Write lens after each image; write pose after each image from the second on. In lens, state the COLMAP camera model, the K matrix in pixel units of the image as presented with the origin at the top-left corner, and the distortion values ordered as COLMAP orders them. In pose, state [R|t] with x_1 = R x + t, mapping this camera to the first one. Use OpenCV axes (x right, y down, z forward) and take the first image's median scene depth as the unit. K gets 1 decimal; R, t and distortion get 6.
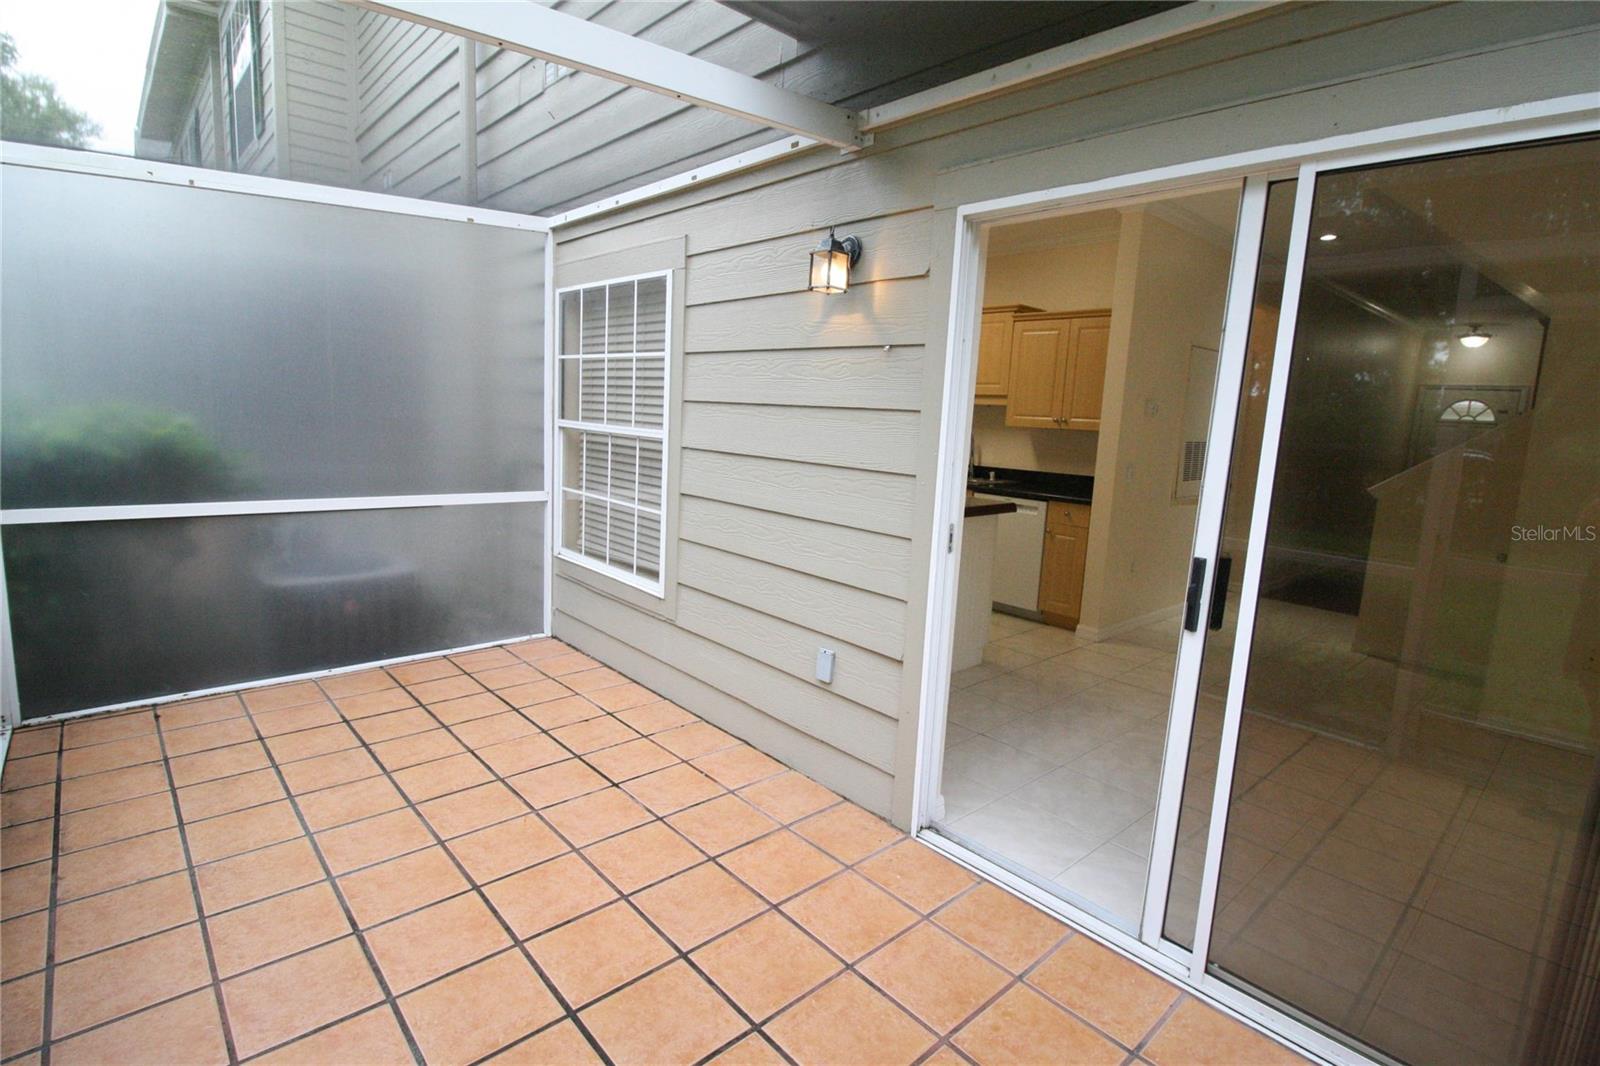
lens RADIAL K [[768.4, 0, 809.0], [0, 768.4, 528.3], [0, 0, 1]] dist [-0.018660, -0.002731]
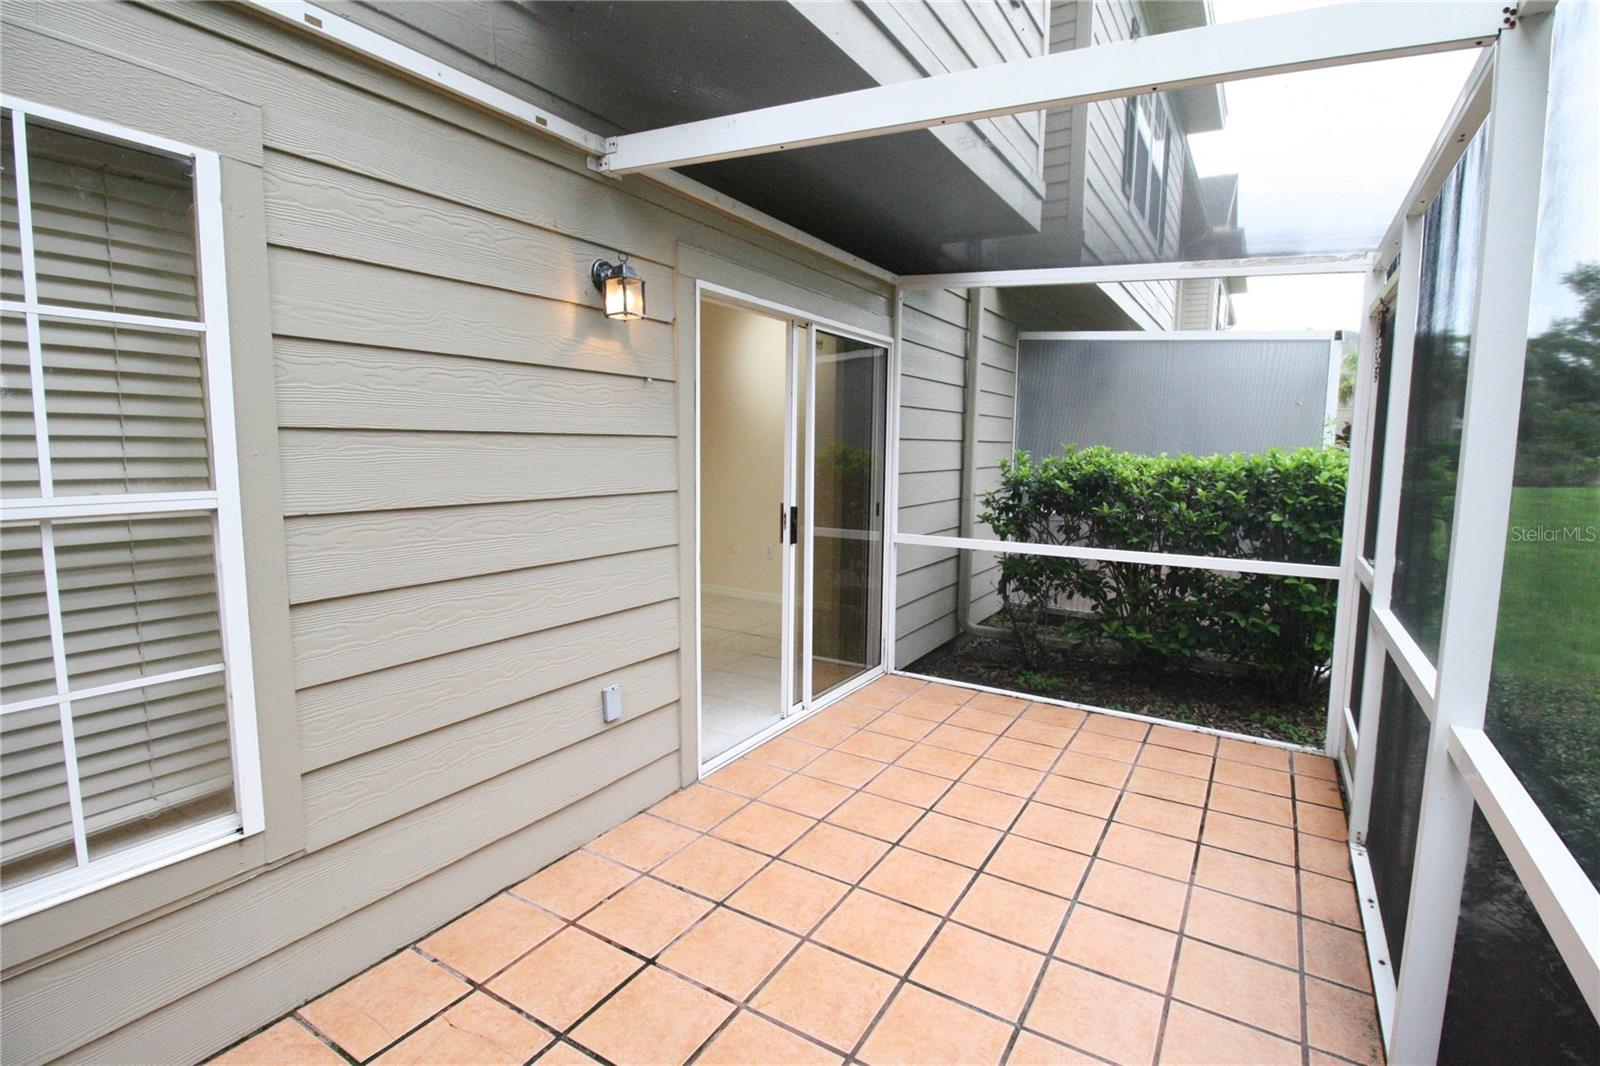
lens RADIAL K [[768.4, 0, 807.0], [0, 768.4, 534.7], [0, 0, 1]] dist [-0.018660, -0.002731]
pose [[-0.280717, -0.164016, 0.945673, -0.782094], [0.117237, 0.972053, 0.203393, -0.164060], [-0.952603, 0.167964, -0.253643, 0.828628]]
